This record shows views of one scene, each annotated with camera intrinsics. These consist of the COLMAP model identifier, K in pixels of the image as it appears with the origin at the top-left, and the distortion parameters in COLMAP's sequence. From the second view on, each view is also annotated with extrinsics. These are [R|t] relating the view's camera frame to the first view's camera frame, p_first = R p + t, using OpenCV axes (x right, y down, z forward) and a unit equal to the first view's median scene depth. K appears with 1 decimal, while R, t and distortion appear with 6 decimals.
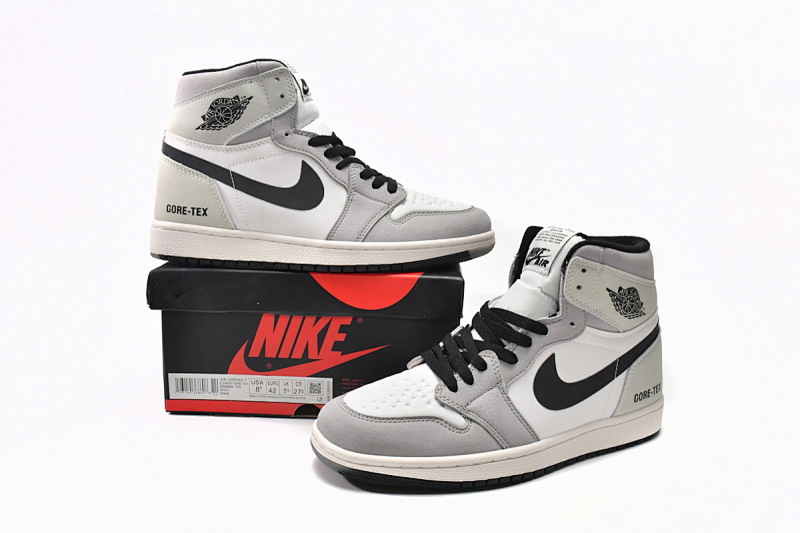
lens RADIAL K [[789.4, 0, 400.0], [0, 789.4, 266.5], [0, 0, 1]] dist [-0.001530, -0.001217]
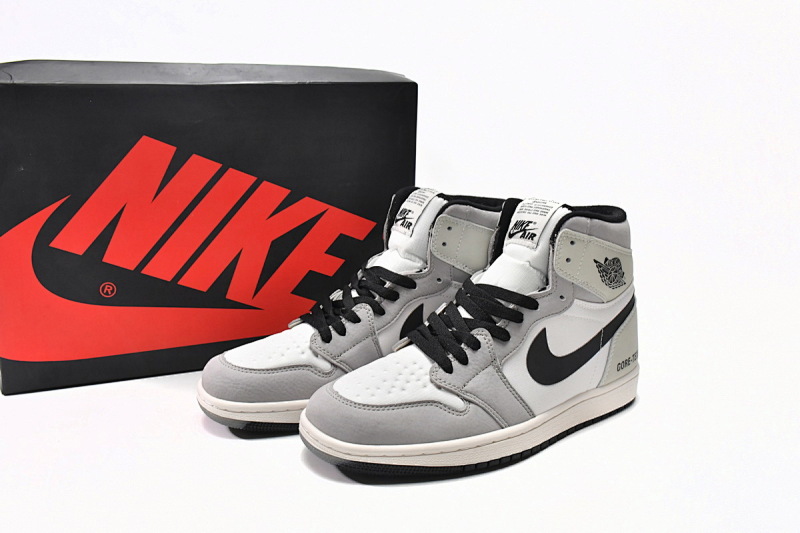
lens RADIAL K [[789.4, 0, 400.0], [0, 789.4, 266.5], [0, 0, 1]] dist [-0.001530, -0.001217]
pose [[0.986187, -0.039542, 0.160844, -0.138402], [0.031999, 0.998275, 0.049220, -0.020579], [-0.162513, -0.043393, 0.985752, 0.062698]]
